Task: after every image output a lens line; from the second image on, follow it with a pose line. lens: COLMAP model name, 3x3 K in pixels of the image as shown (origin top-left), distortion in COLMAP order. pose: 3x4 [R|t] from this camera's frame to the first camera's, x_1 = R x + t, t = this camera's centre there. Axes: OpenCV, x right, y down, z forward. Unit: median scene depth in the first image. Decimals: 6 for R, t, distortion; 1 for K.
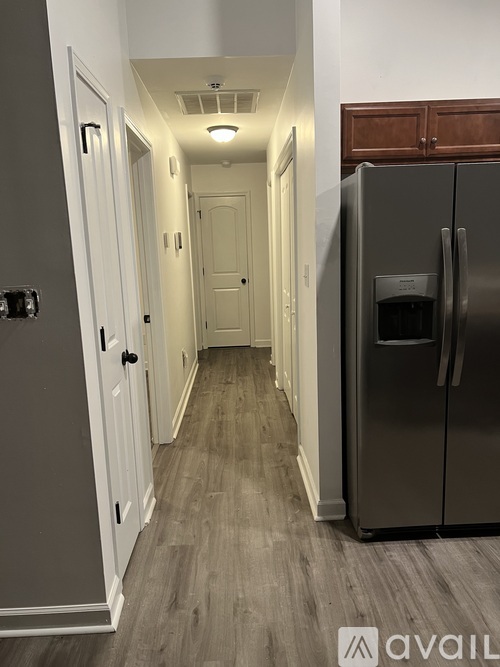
lens RADIAL K [[492.9, 0, 250.0], [0, 492.9, 333.5], [0, 0, 1]] dist [0.044641, -0.059401]
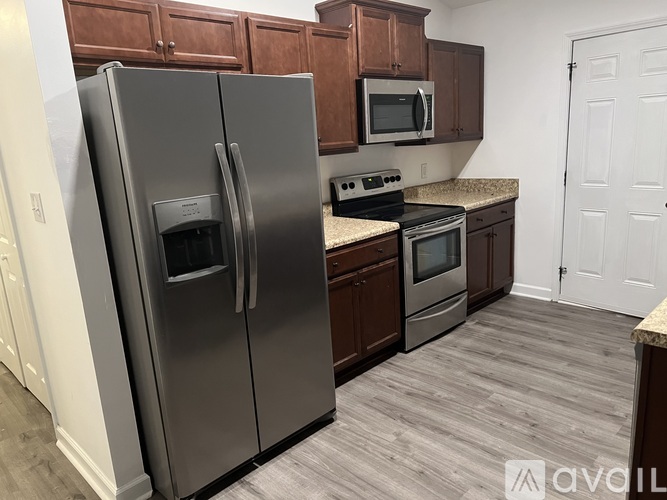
lens RADIAL K [[492.9, 0, 333.5], [0, 492.9, 250.0], [0, 0, 1]] dist [0.044641, -0.059401]
pose [[0.720807, -0.162416, 0.673839, -0.090283], [0.155656, 0.985258, 0.070972, -0.045192], [-0.675432, 0.053730, 0.735462, 0.175906]]
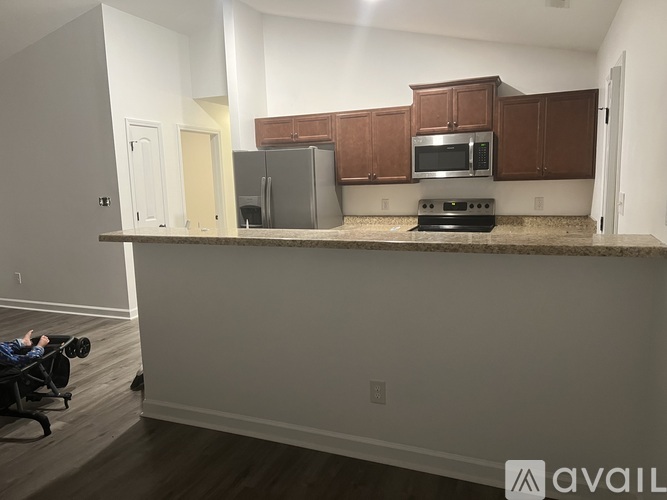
lens RADIAL K [[507.0, 0, 333.7], [0, 507.0, 238.2], [0, 0, 1]] dist [0.087829, -0.063628]
pose [[0.917782, 0.056333, -0.393069, 1.508250], [-0.072153, 0.997066, -0.025576, 0.105034], [0.390475, 0.051834, 0.919153, -0.984663]]
